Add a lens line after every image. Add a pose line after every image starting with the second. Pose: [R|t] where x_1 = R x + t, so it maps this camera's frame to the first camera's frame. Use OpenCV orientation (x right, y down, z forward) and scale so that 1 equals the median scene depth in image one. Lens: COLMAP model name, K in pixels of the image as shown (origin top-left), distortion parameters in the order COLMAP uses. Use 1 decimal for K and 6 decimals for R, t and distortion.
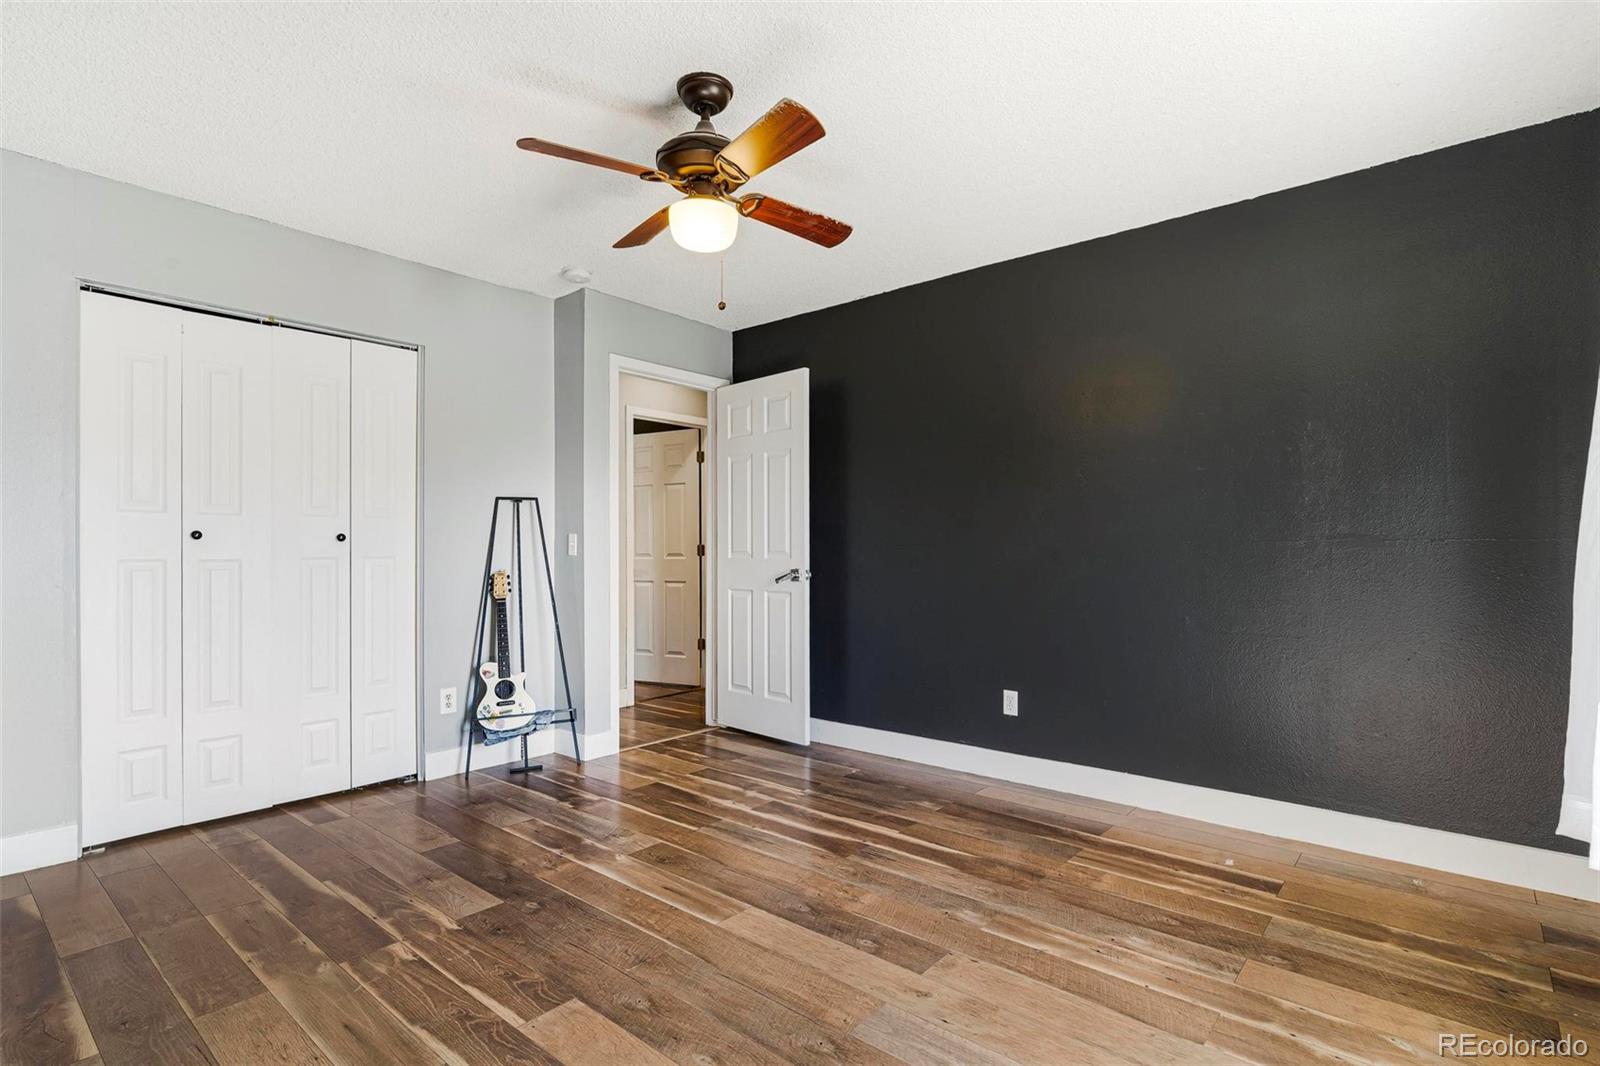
lens RADIAL K [[772.6, 0, 800.2], [0, 772.6, 542.9], [0, 0, 1]] dist [-0.000508, 0.000589]
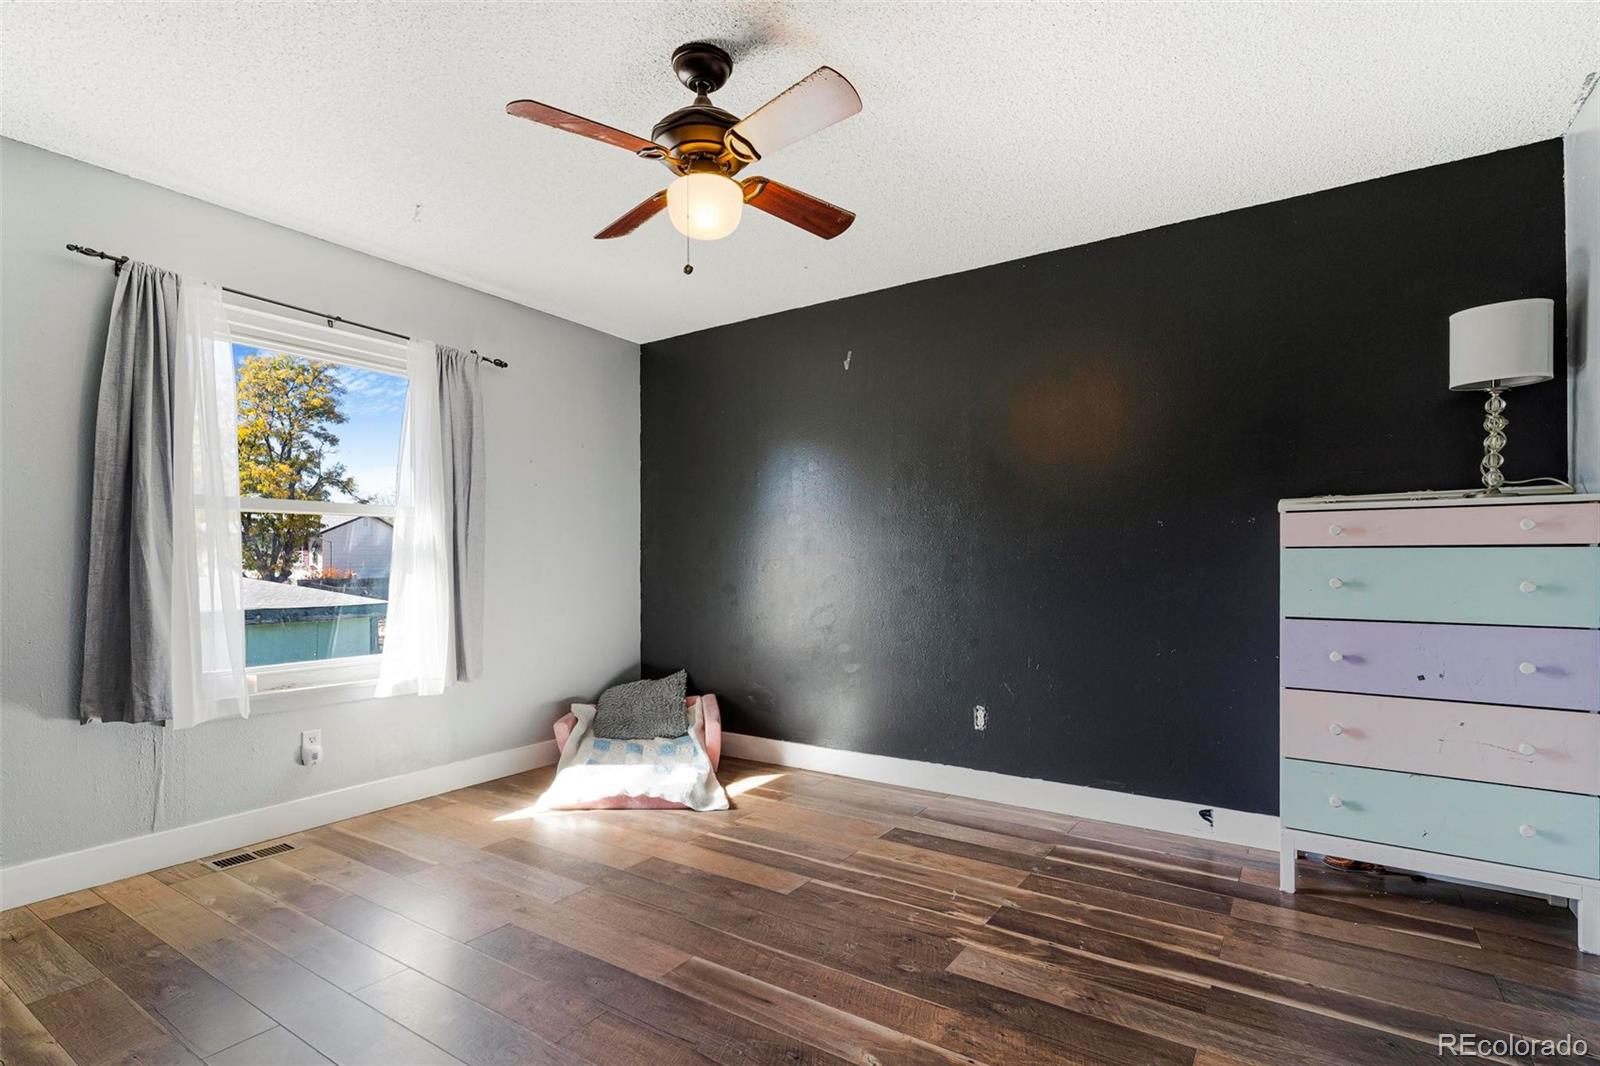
lens RADIAL K [[772.6, 0, 799.1], [0, 772.6, 541.6], [0, 0, 1]] dist [-0.000508, 0.000589]
pose [[-0.993002, 0.001791, -0.118087, -0.123465], [0.006662, 0.999143, -0.040863, 0.021077], [0.117913, -0.041364, -0.992162, 1.924147]]
